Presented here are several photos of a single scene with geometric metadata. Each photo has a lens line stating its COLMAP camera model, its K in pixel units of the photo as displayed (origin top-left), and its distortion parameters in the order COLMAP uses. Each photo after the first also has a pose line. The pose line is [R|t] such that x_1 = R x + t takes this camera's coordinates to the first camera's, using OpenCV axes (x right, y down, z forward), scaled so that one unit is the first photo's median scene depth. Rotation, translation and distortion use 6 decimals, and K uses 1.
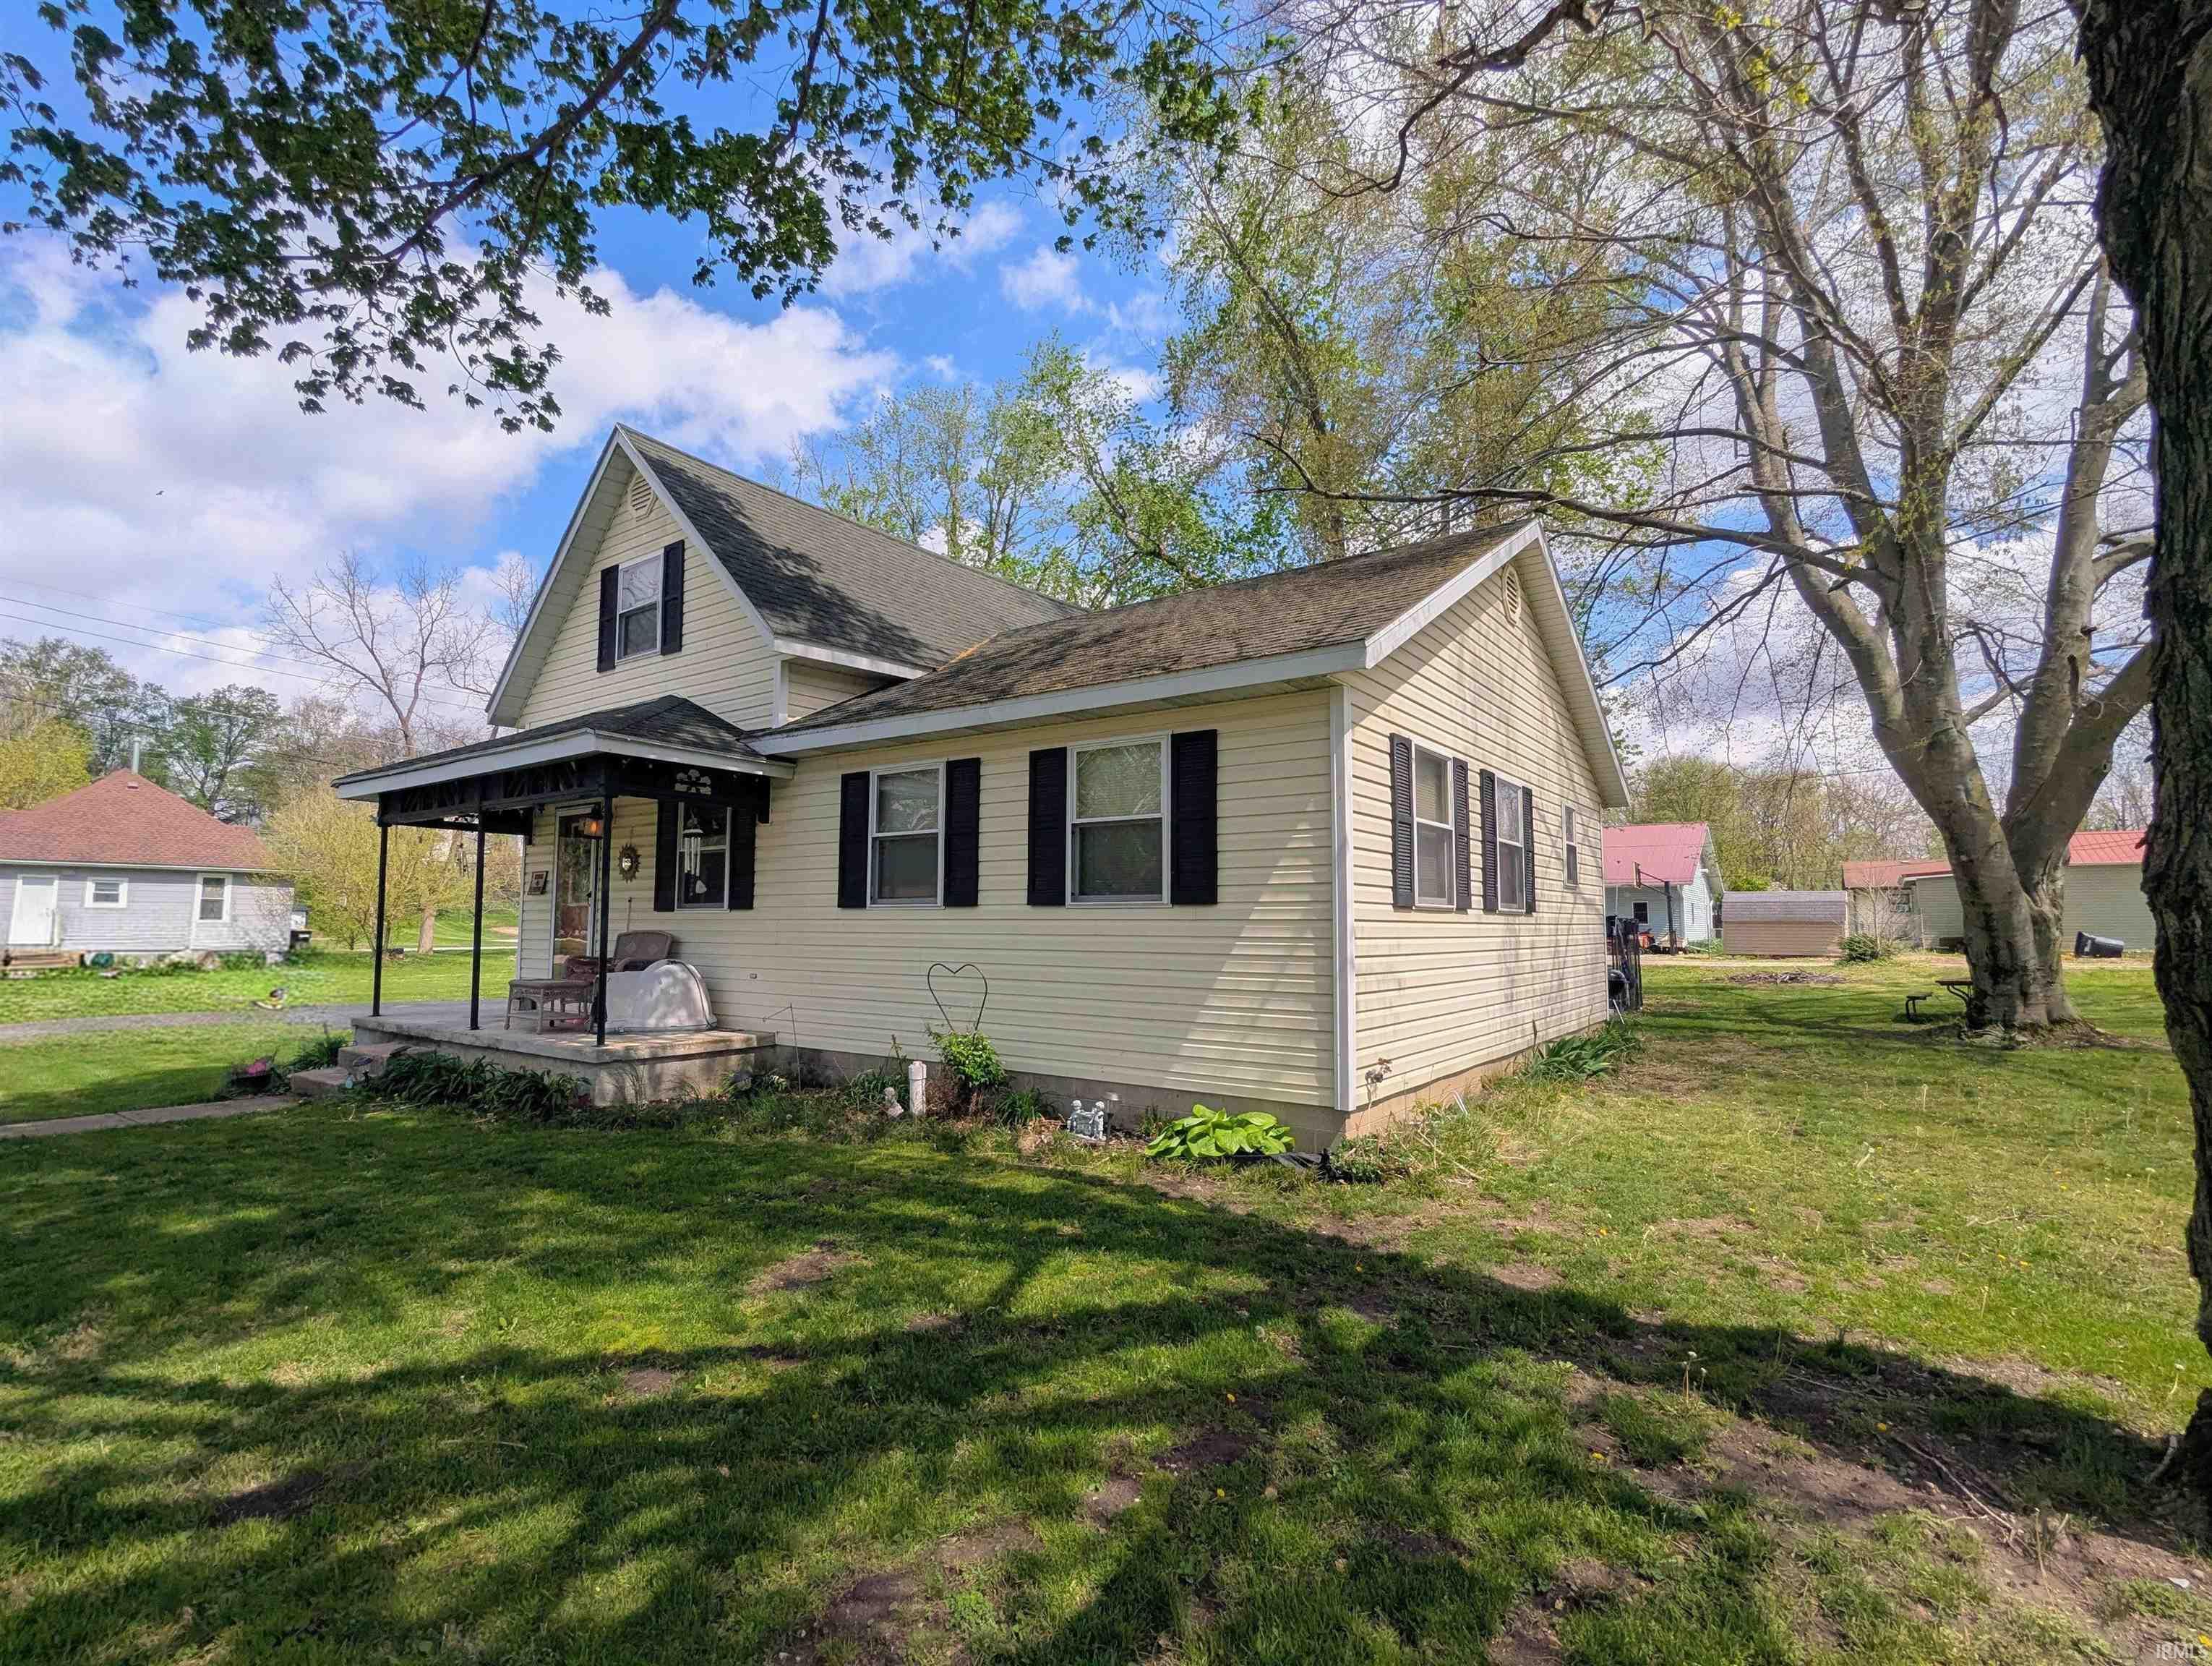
lens RADIAL K [[1030.4, 0, 1106.0], [0, 1030.4, 833.0], [0, 0, 1]] dist [0.001499, 0.000530]
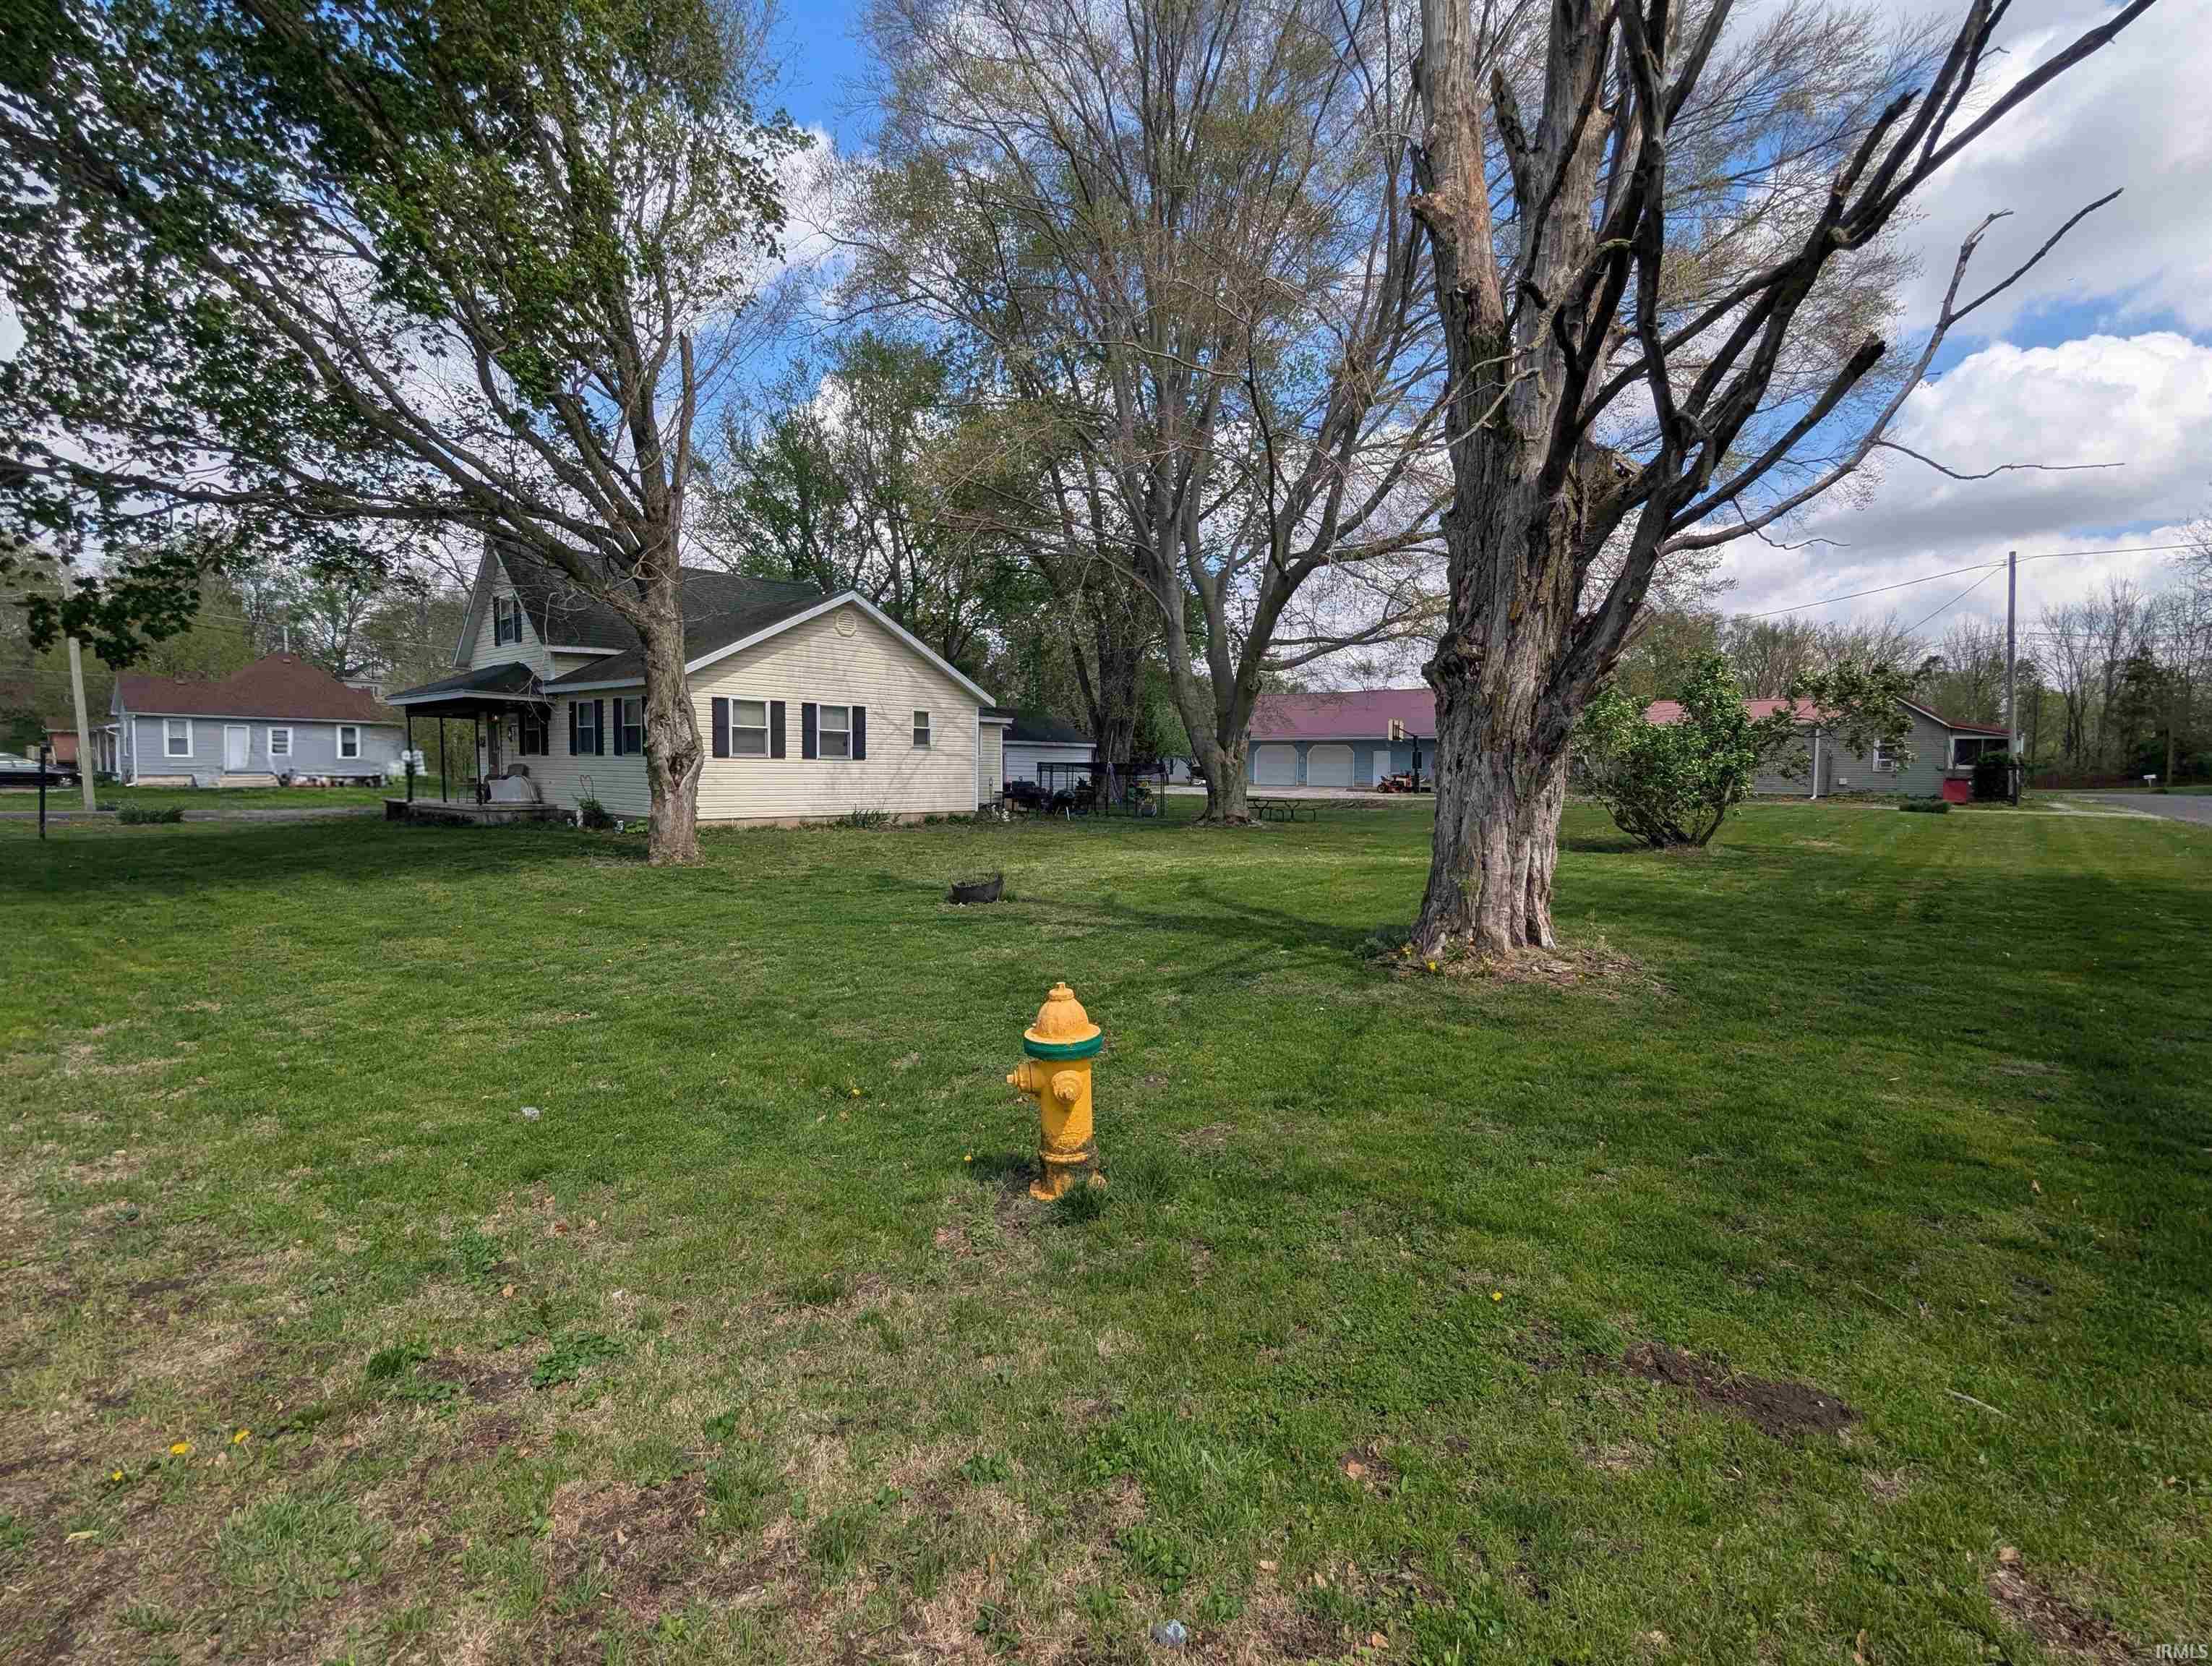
lens RADIAL K [[1058.5, 0, 1107.1], [0, 1058.5, 823.8], [0, 0, 1]] dist [-0.004617, 0.000819]
pose [[0.995621, 0.021179, -0.091054, 1.157949], [-0.009257, 0.991548, 0.129406, -0.096424], [0.093025, -0.127997, 0.987402, -1.310758]]
